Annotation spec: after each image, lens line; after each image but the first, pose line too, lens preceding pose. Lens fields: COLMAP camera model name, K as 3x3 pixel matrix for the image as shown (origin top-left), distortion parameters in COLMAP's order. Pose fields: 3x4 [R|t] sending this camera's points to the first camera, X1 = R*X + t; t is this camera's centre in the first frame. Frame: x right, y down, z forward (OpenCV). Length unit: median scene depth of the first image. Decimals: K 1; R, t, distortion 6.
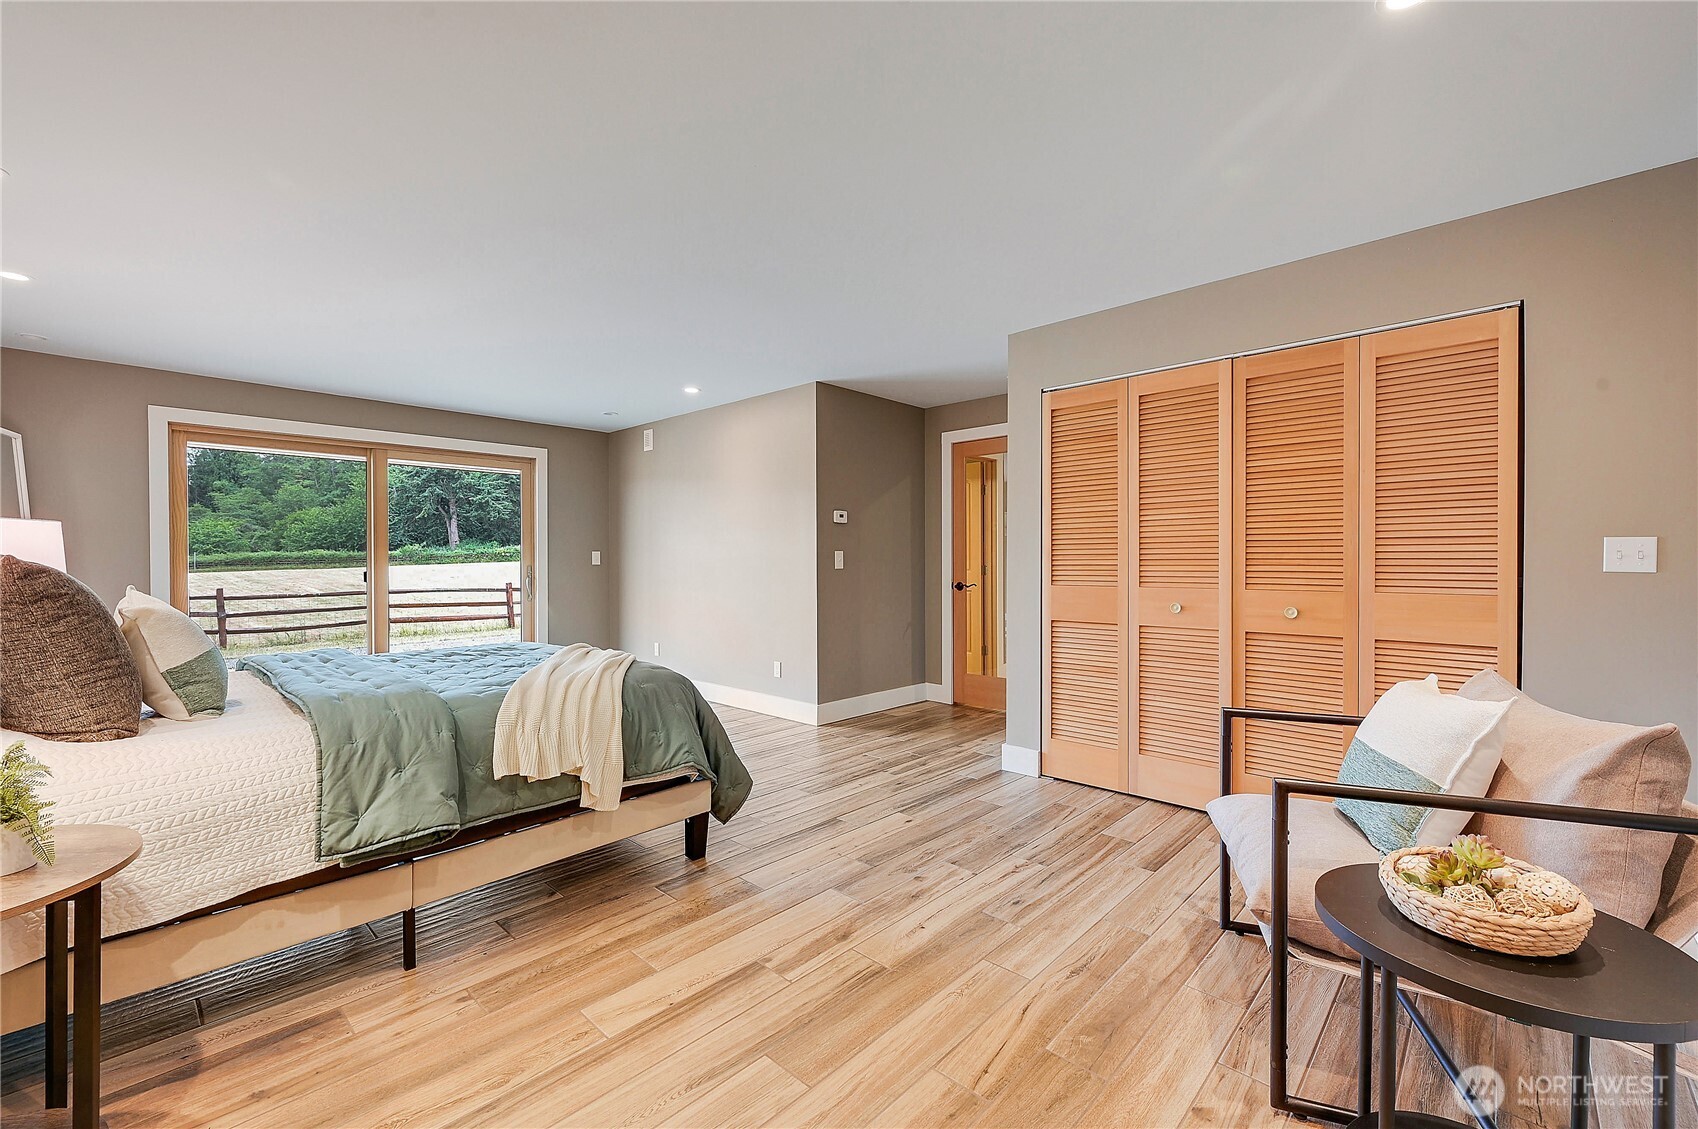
lens RADIAL K [[684.2, 0, 849.0], [0, 684.2, 564.5], [0, 0, 1]] dist [-0.002777, 0.000020]
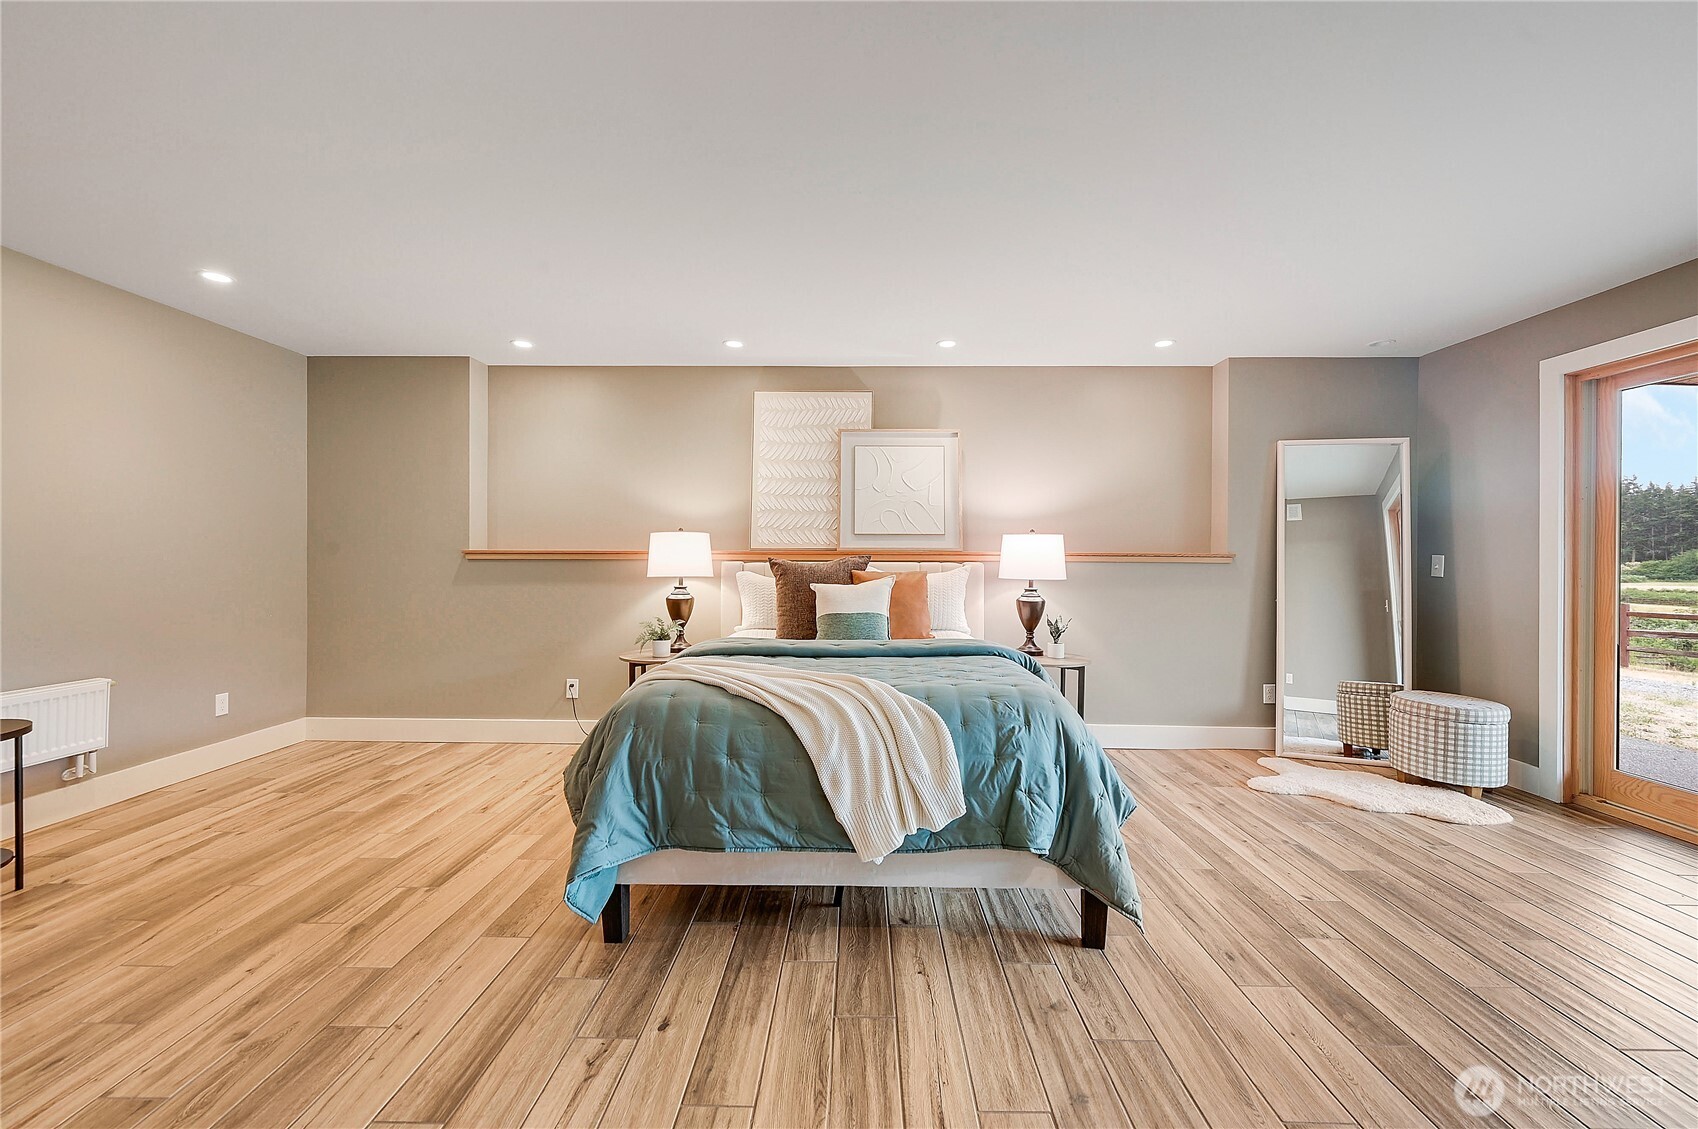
lens RADIAL K [[684.2, 0, 849.0], [0, 684.2, 564.5], [0, 0, 1]] dist [-0.002777, 0.000020]
pose [[-0.744659, -0.002469, -0.667441, 0.113820], [-0.009151, 0.999937, 0.006510, -0.003607], [0.667383, 0.010955, -0.744634, 2.050666]]
